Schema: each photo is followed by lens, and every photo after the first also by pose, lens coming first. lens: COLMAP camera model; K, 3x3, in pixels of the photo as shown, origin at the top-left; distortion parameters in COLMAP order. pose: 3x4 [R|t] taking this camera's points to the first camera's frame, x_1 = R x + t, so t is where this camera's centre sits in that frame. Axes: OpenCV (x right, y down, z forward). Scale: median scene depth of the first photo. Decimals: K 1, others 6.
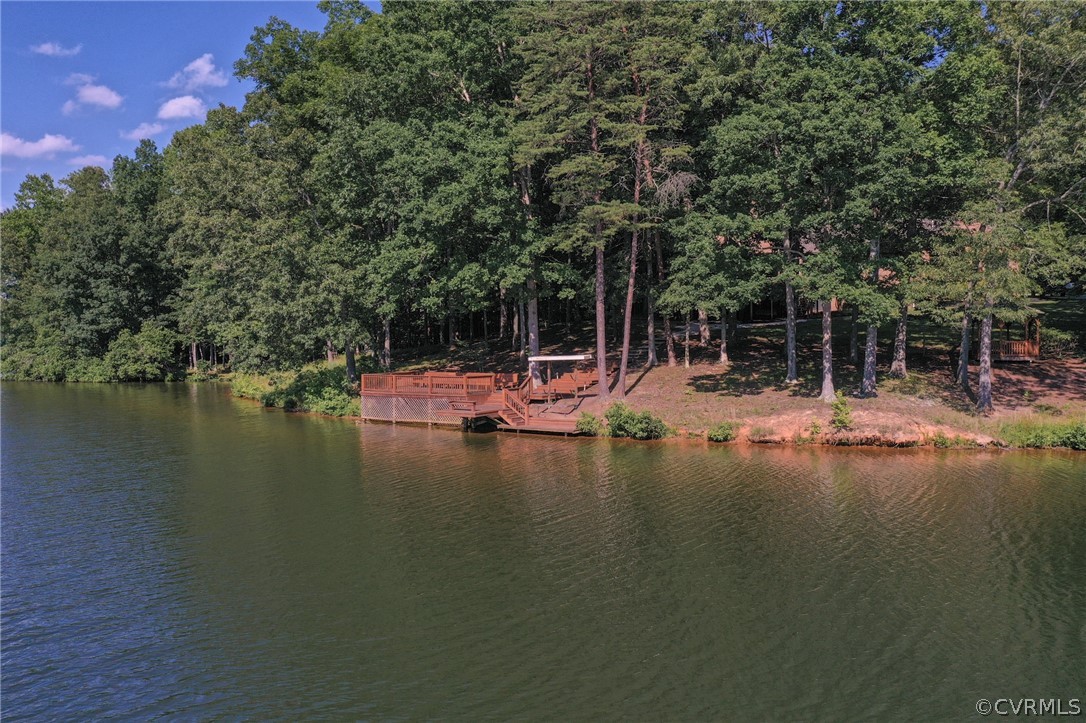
lens RADIAL K [[865.7, 0, 543.0], [0, 865.7, 361.5], [0, 0, 1]] dist [-0.000048, -0.002428]
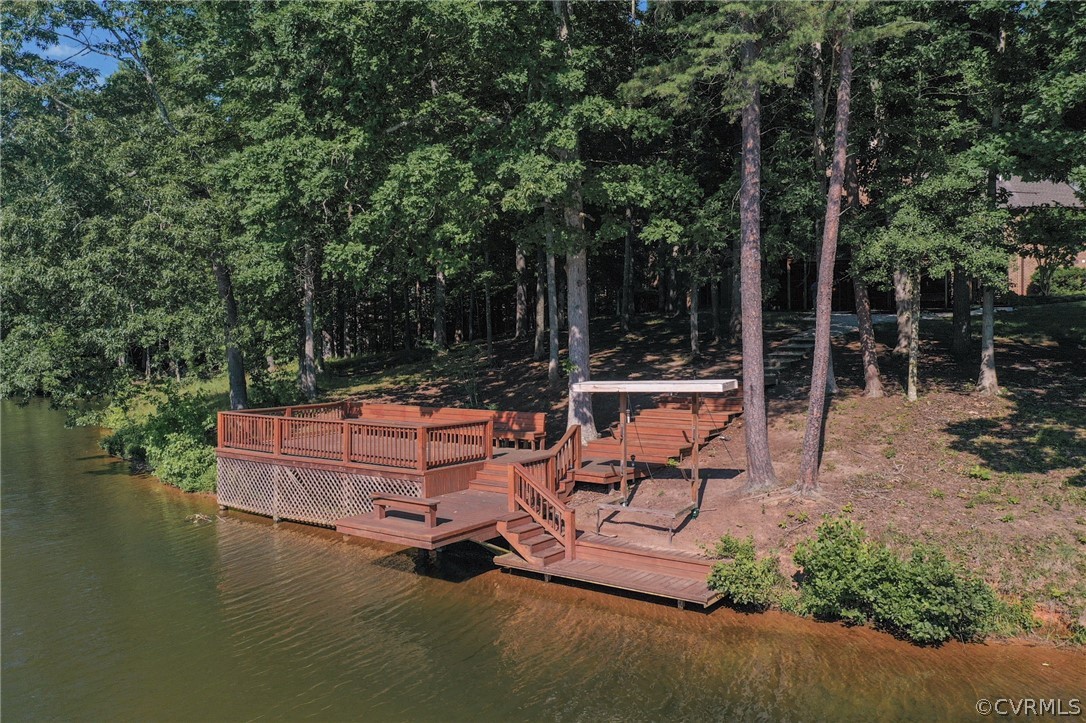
lens RADIAL K [[865.7, 0, 543.0], [0, 865.7, 361.5], [0, 0, 1]] dist [-0.000048, -0.002428]
pose [[0.999616, 0.002071, -0.027644, -0.018546], [-0.002131, 0.999995, -0.002128, -0.013307], [0.027640, 0.002186, 0.999616, 0.566008]]
